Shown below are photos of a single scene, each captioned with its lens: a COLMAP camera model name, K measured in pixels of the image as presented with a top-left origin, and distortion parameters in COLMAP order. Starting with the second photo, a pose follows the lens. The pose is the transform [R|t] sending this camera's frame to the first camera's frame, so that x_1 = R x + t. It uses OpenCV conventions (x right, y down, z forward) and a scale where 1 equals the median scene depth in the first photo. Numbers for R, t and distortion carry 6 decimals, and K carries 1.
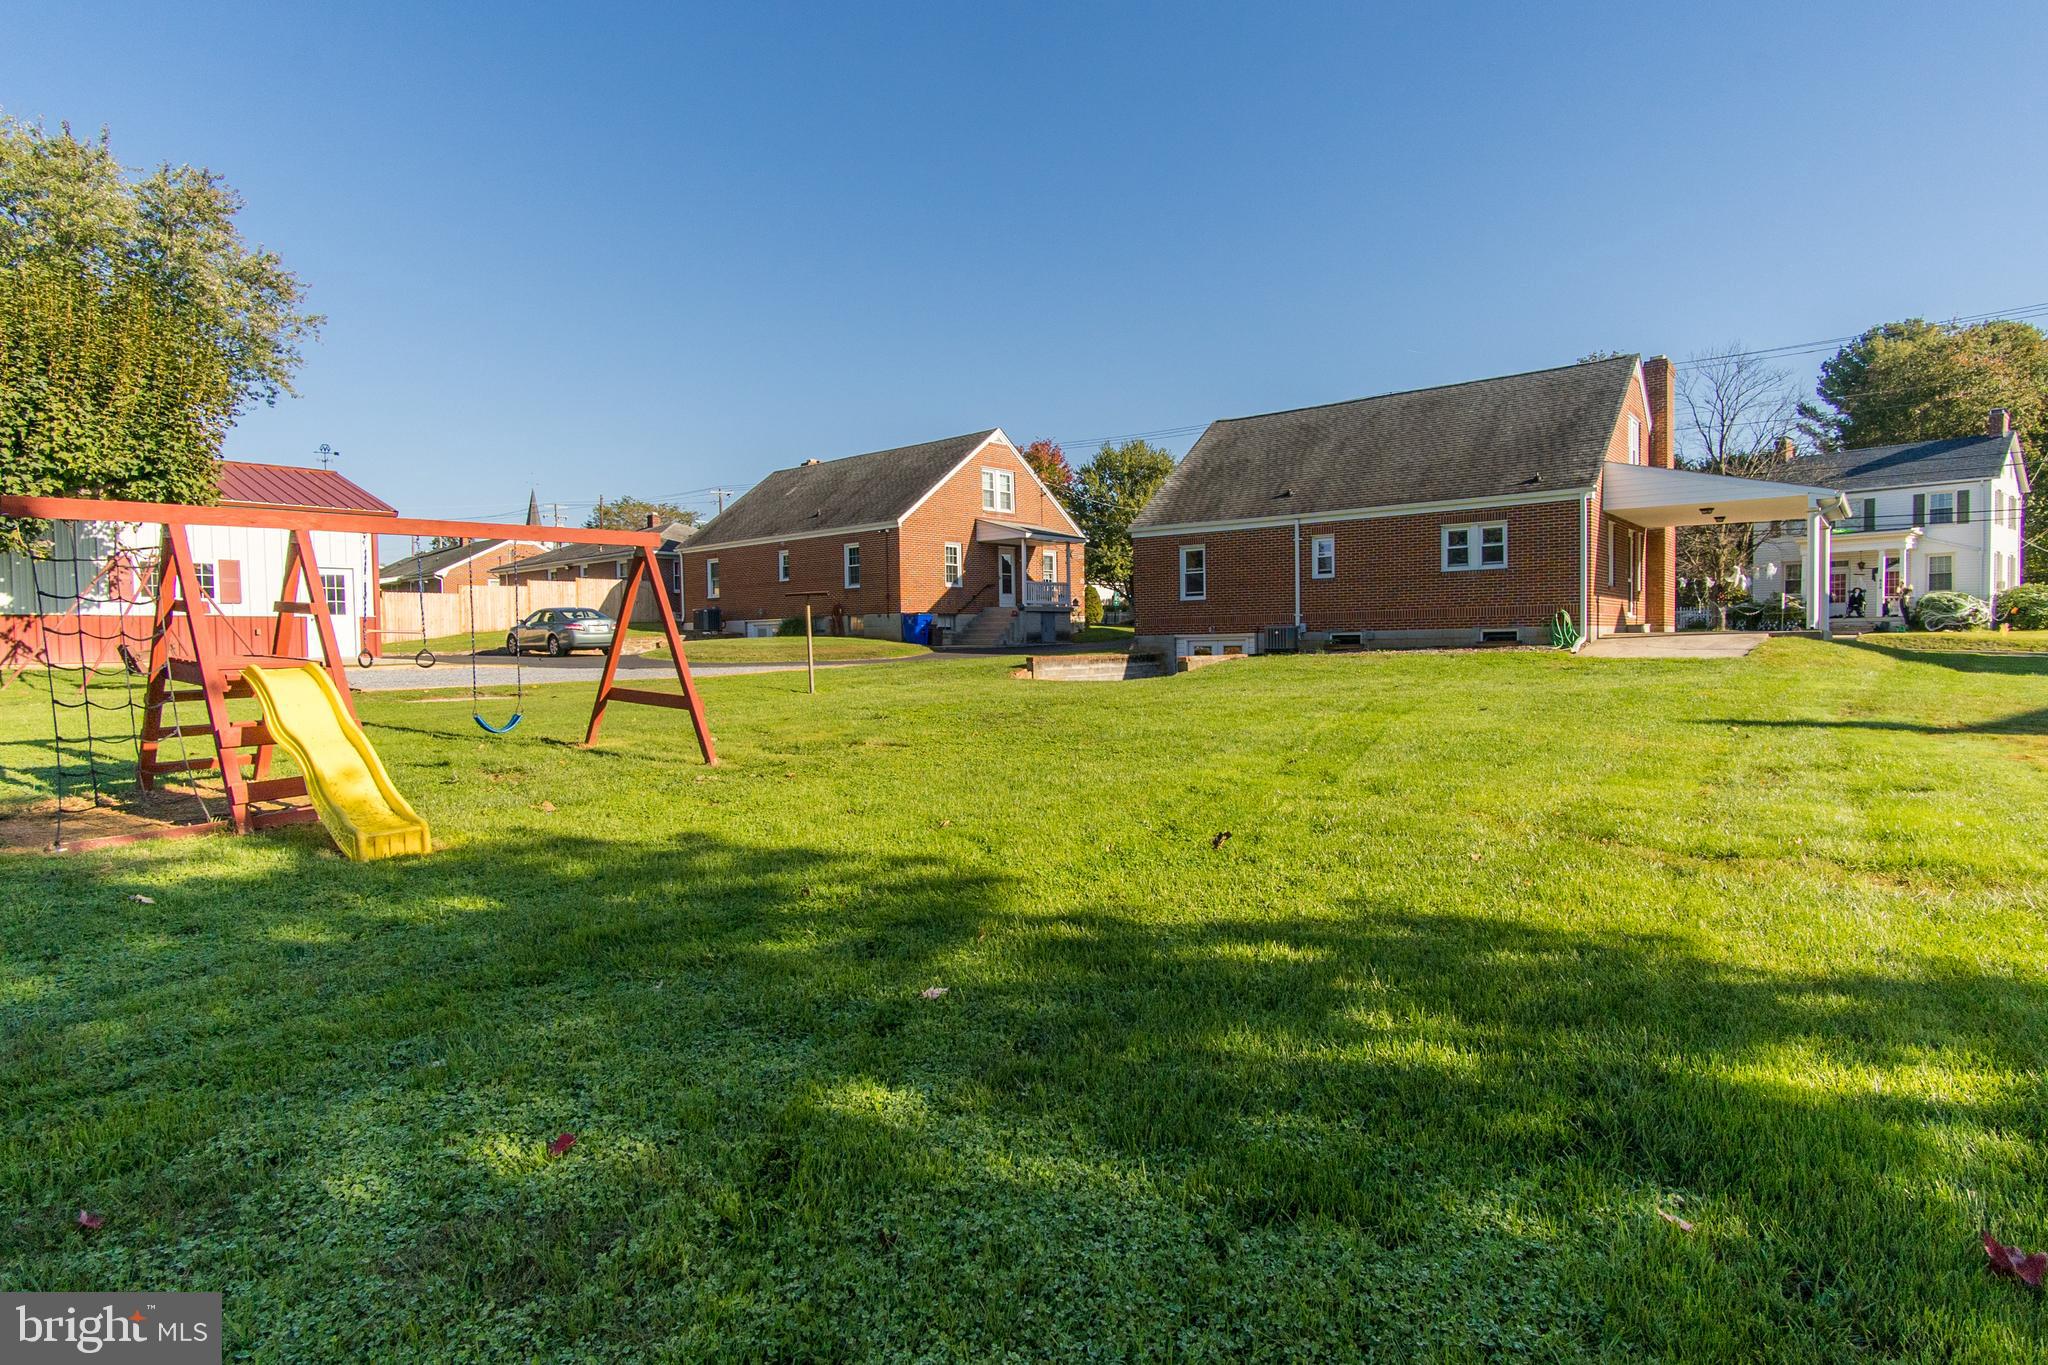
lens RADIAL K [[1085.0, 0, 1027.0], [0, 1085.0, 675.7], [0, 0, 1]] dist [0.004004, 0.002231]
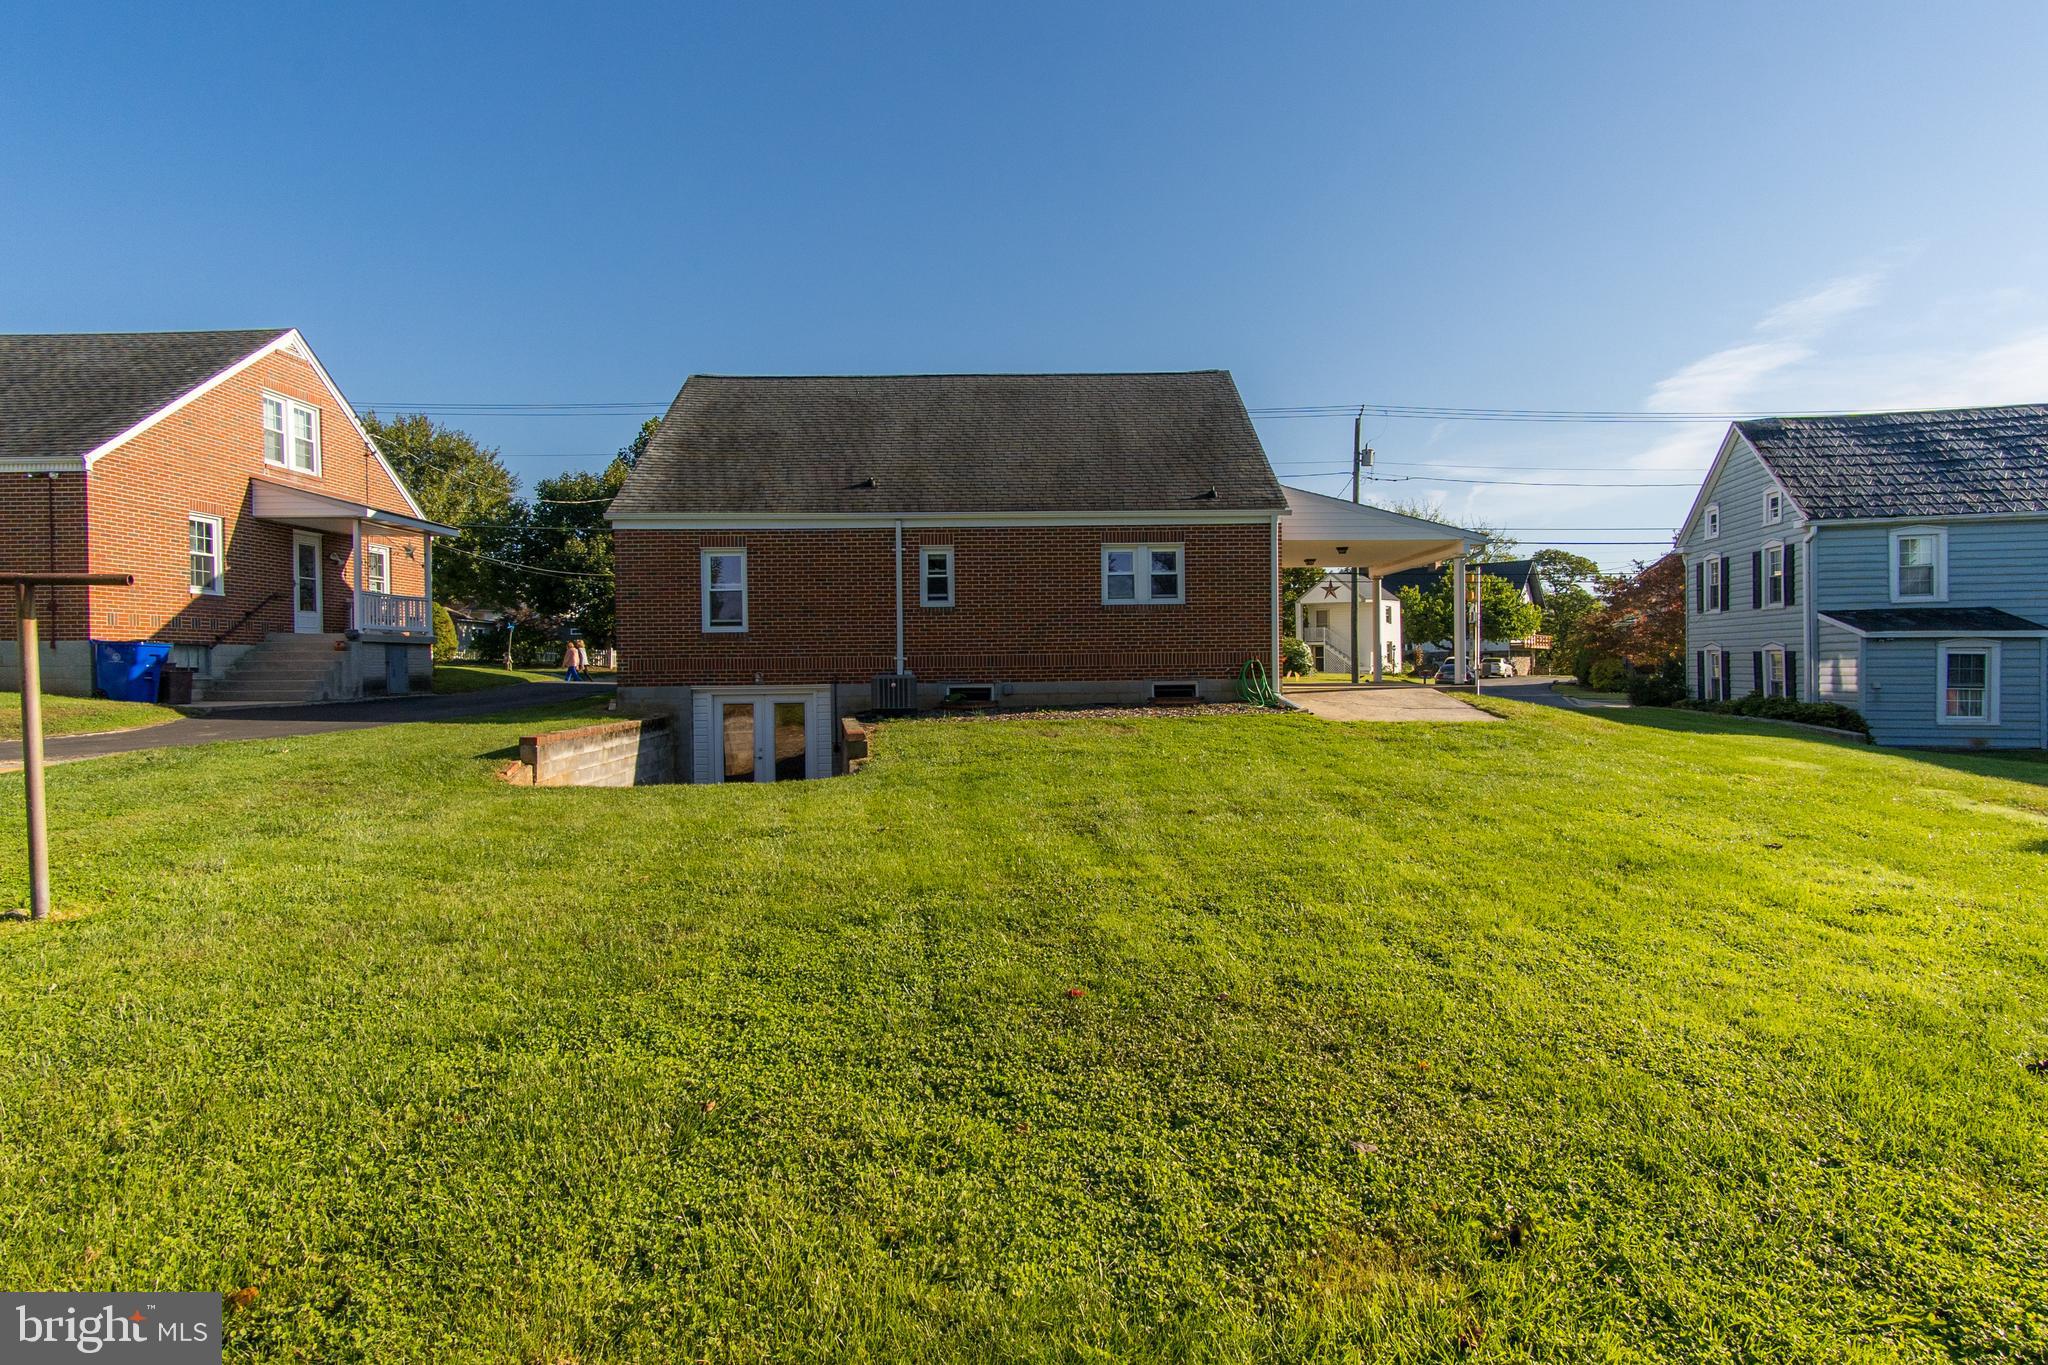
lens RADIAL K [[1085.0, 0, 1027.0], [0, 1085.0, 675.7], [0, 0, 1]] dist [0.004004, 0.002231]
pose [[0.777482, 0.003339, 0.628896, -0.090279], [0.016819, 0.999518, -0.026100, -0.019277], [-0.628680, 0.030870, 0.777051, 0.309478]]
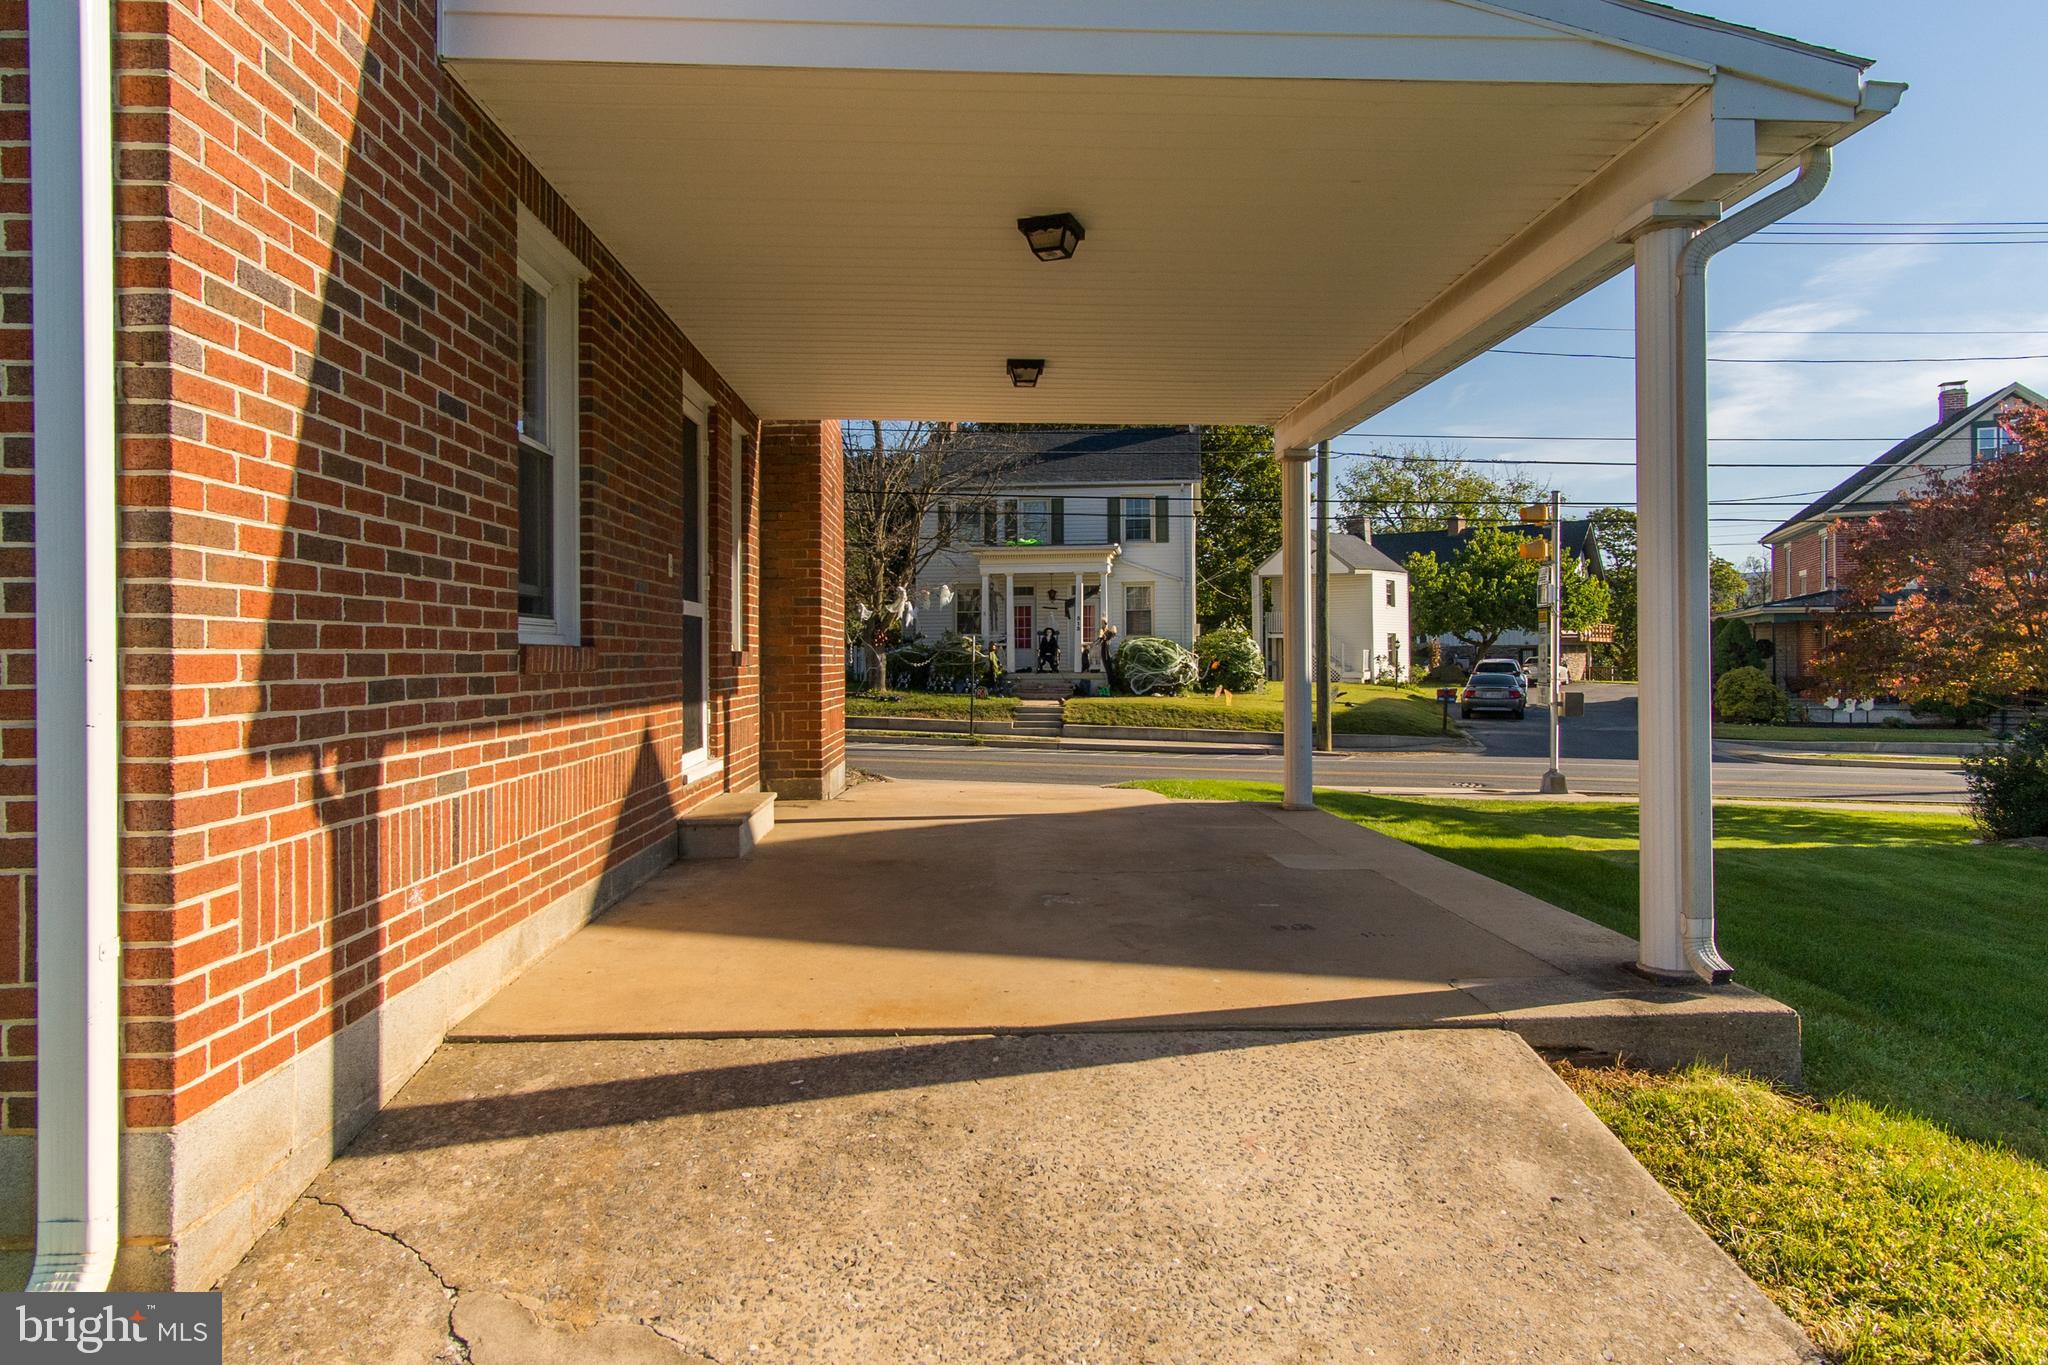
lens RADIAL K [[1268.4, 0, 1024.4], [0, 1268.4, 658.3], [0, 0, 1]] dist [0.001723, 0.000617]
pose [[0.756541, 0.009915, 0.653872, 0.318499], [0.013628, 0.999429, -0.030923, -0.050180], [-0.653805, 0.032306, 0.755973, 0.554953]]
